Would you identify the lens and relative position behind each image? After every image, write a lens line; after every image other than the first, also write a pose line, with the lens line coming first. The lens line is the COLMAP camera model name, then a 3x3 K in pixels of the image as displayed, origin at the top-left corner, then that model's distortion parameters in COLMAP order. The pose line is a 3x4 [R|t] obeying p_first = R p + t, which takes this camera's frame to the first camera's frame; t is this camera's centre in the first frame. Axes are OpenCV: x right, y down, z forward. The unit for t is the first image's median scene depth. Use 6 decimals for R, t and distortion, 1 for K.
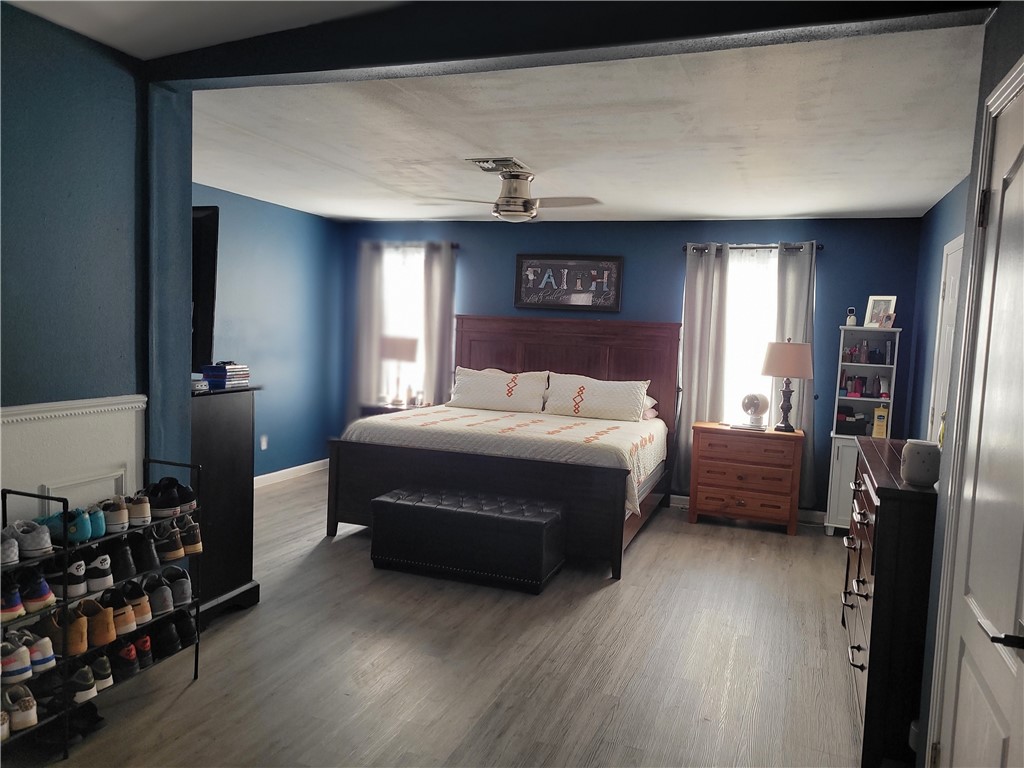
lens RADIAL K [[781.6, 0, 518.1], [0, 781.6, 391.2], [0, 0, 1]] dist [0.052893, -0.030389]
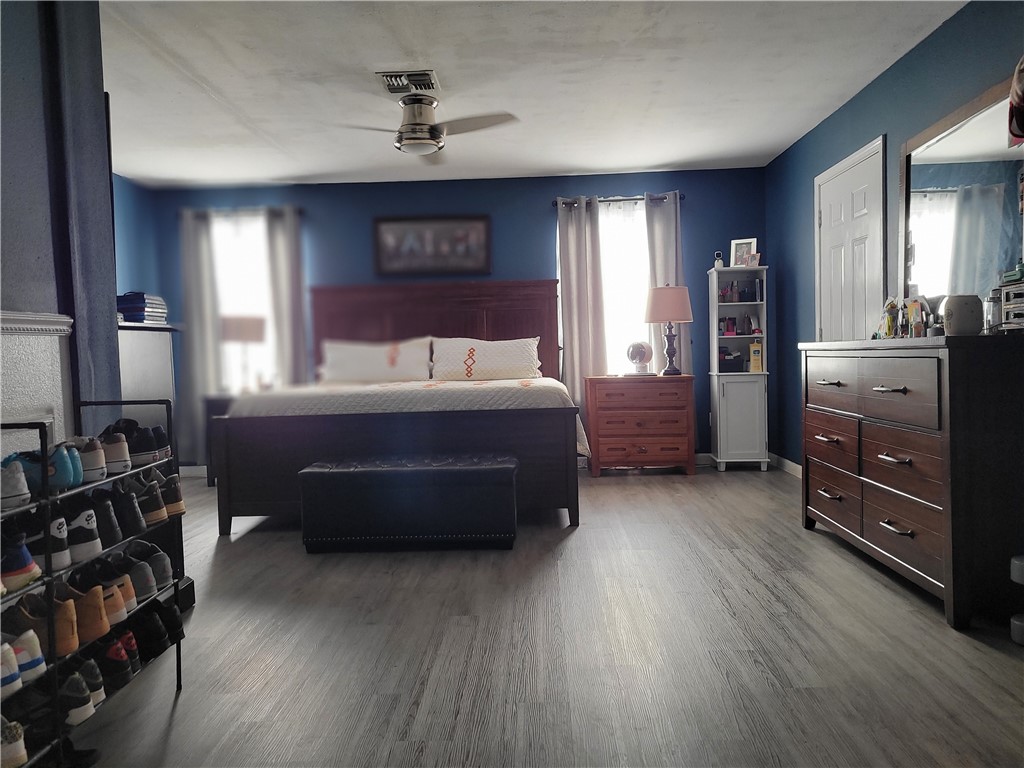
lens RADIAL K [[781.6, 0, 518.0], [0, 781.6, 388.8], [0, 0, 1]] dist [0.052893, -0.030389]
pose [[0.947698, -0.088185, 0.306745, -0.167924], [0.098177, 0.995019, -0.017265, 0.068292], [-0.303695, 0.046477, 0.951635, 0.097482]]
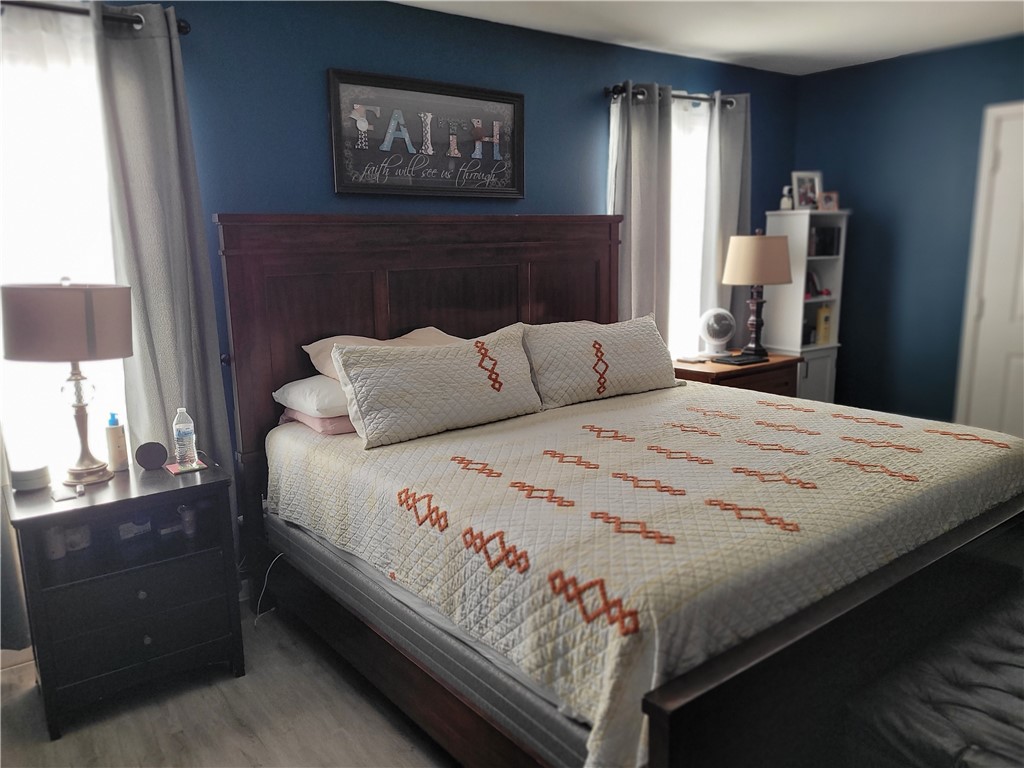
lens RADIAL K [[781.6, 0, 522.5], [0, 781.6, 389.2], [0, 0, 1]] dist [0.052893, -0.030389]
pose [[0.540802, -0.217275, 0.812604, -0.413089], [0.103291, 0.975905, 0.192197, -0.088158], [-0.834784, -0.020006, 0.550214, 0.793951]]
